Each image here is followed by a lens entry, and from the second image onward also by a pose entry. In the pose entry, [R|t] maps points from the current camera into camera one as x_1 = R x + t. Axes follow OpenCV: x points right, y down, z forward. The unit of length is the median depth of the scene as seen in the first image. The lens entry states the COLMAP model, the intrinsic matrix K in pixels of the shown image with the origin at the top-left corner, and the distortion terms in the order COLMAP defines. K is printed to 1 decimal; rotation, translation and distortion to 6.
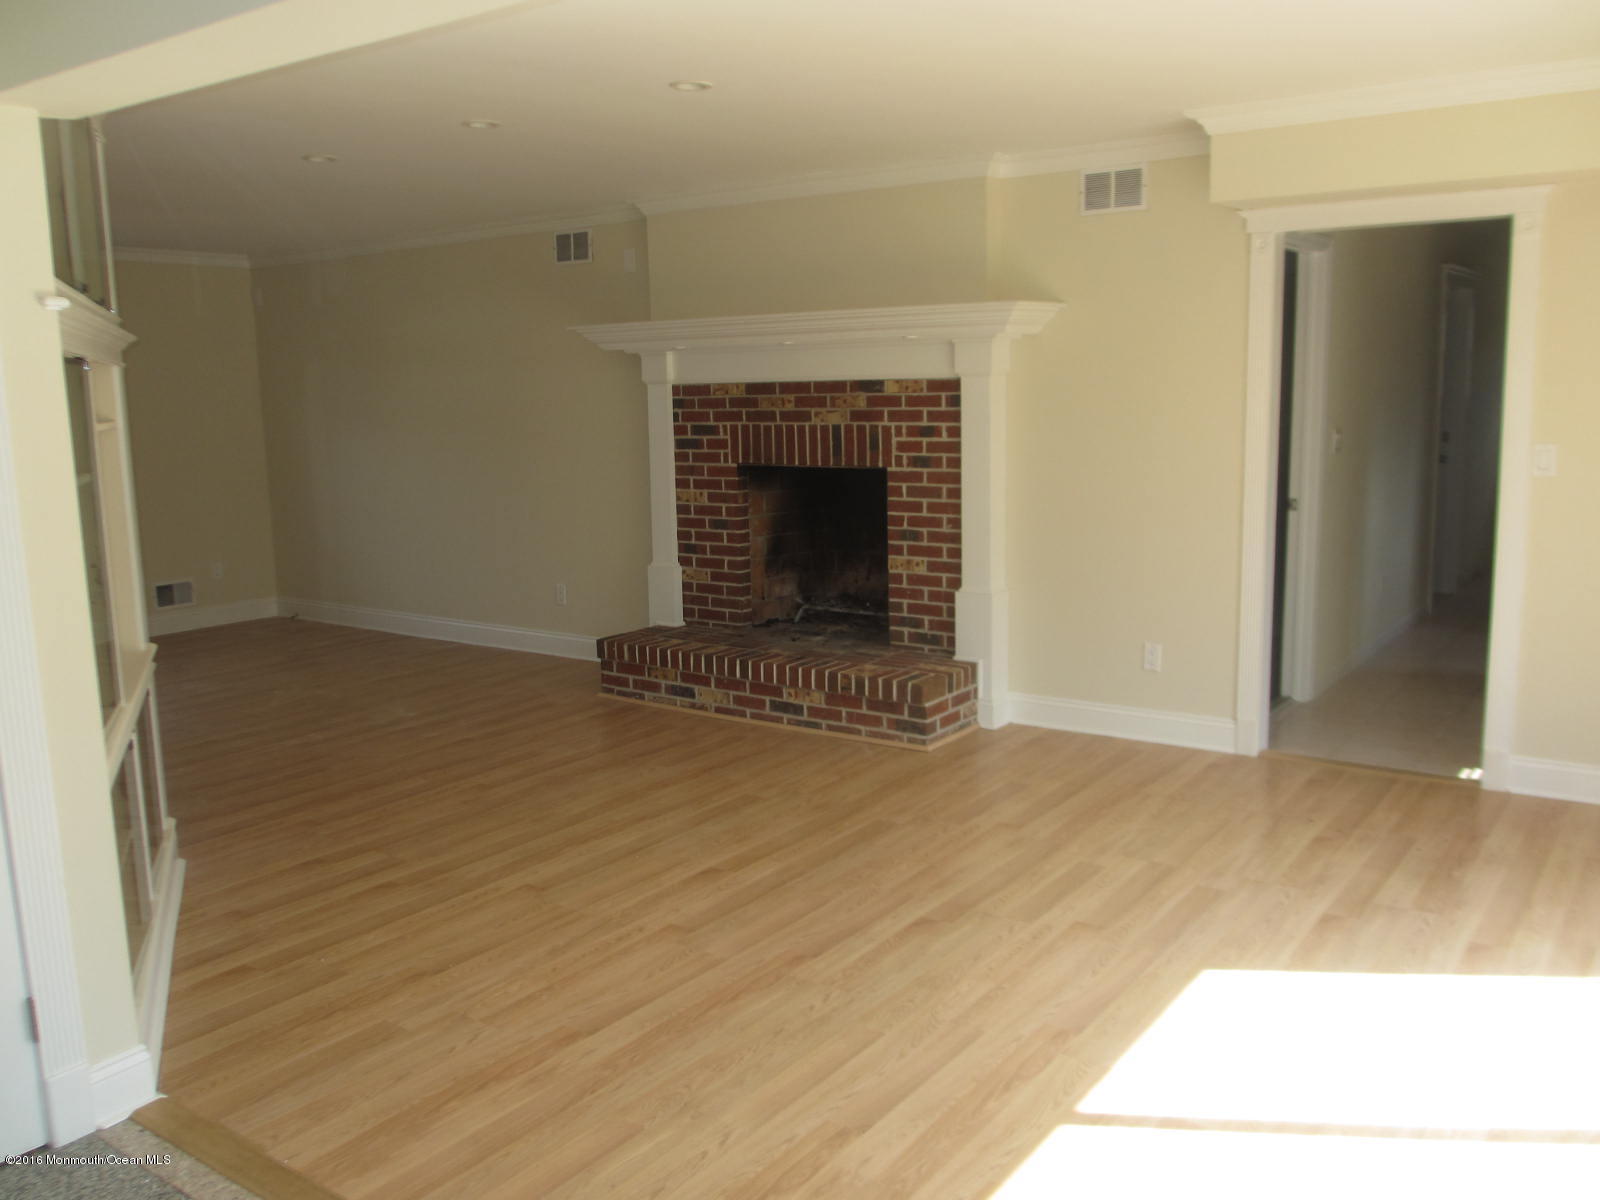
lens RADIAL K [[1341.6, 0, 804.7], [0, 1341.6, 602.7], [0, 0, 1]] dist [-0.064538, 0.035280]
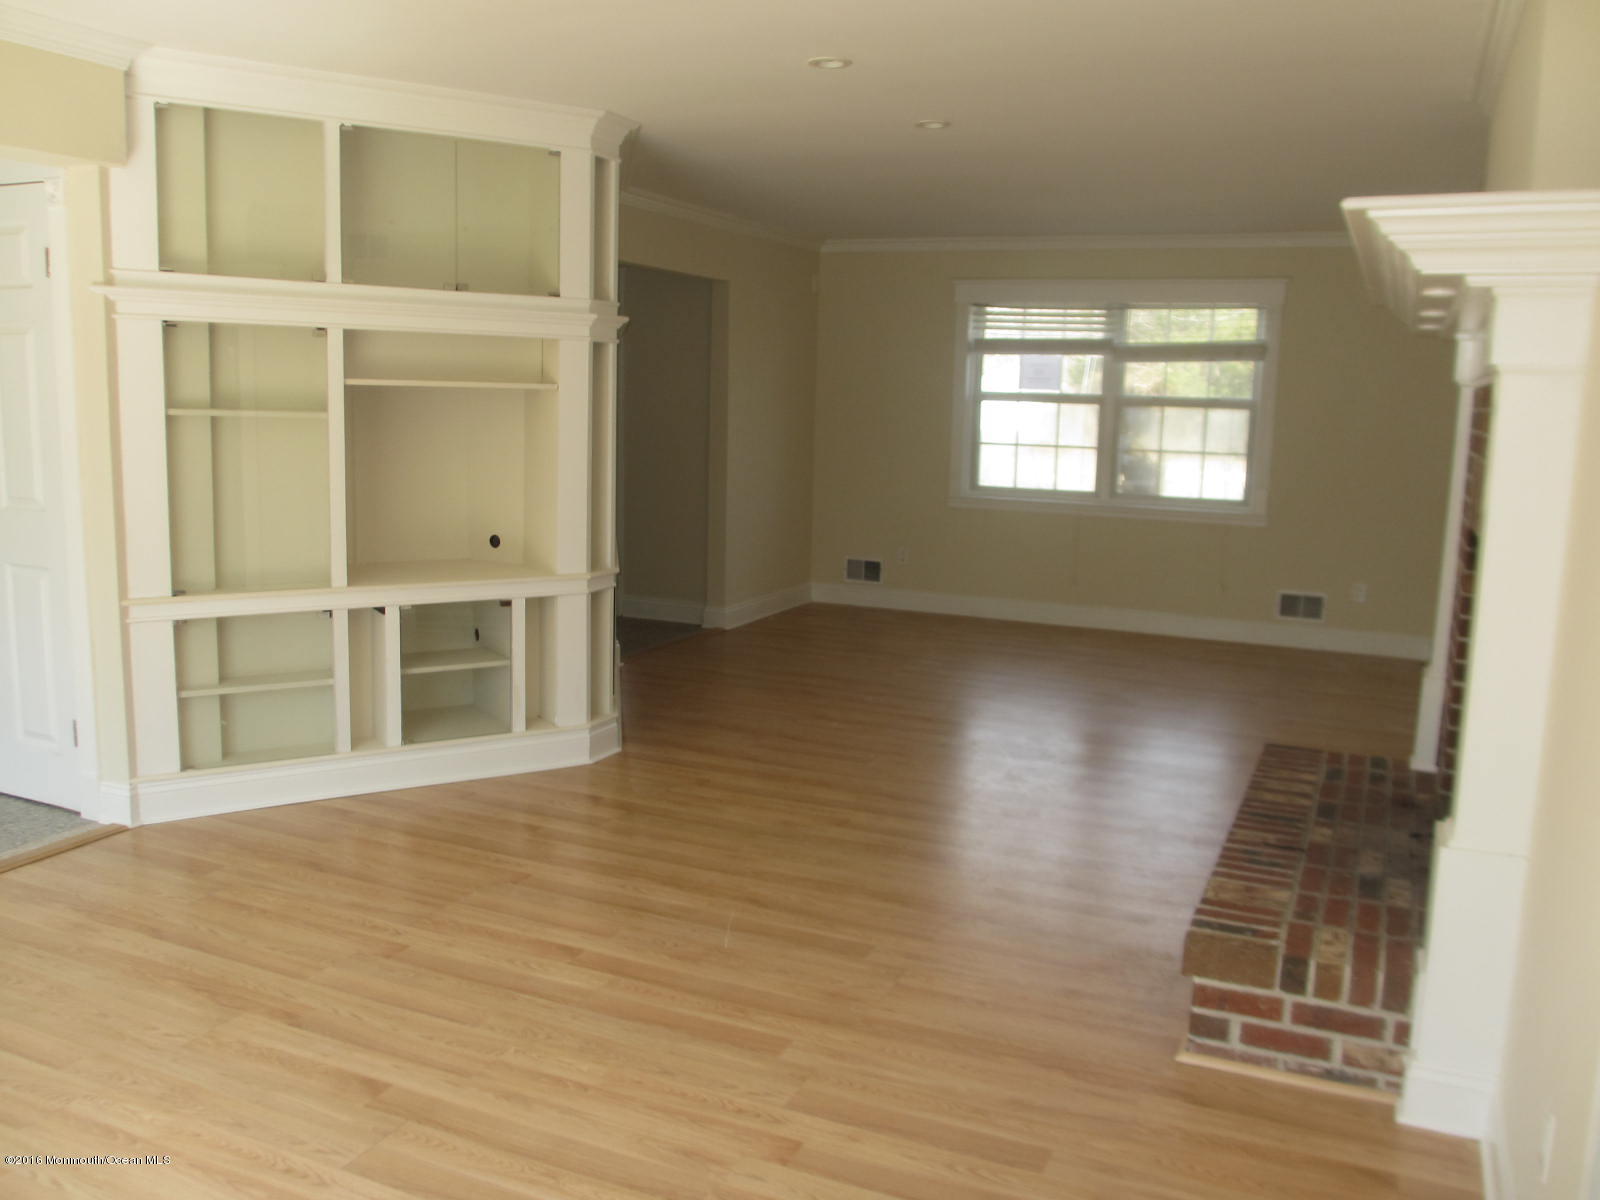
lens RADIAL K [[1341.6, 0, 804.3], [0, 1341.6, 593.1], [0, 0, 1]] dist [-0.064538, 0.035280]
pose [[0.191214, 0.170499, -0.966627, 0.720926], [-0.185672, 0.973301, 0.134947, -0.153691], [0.963827, 0.153672, 0.217766, 0.931998]]
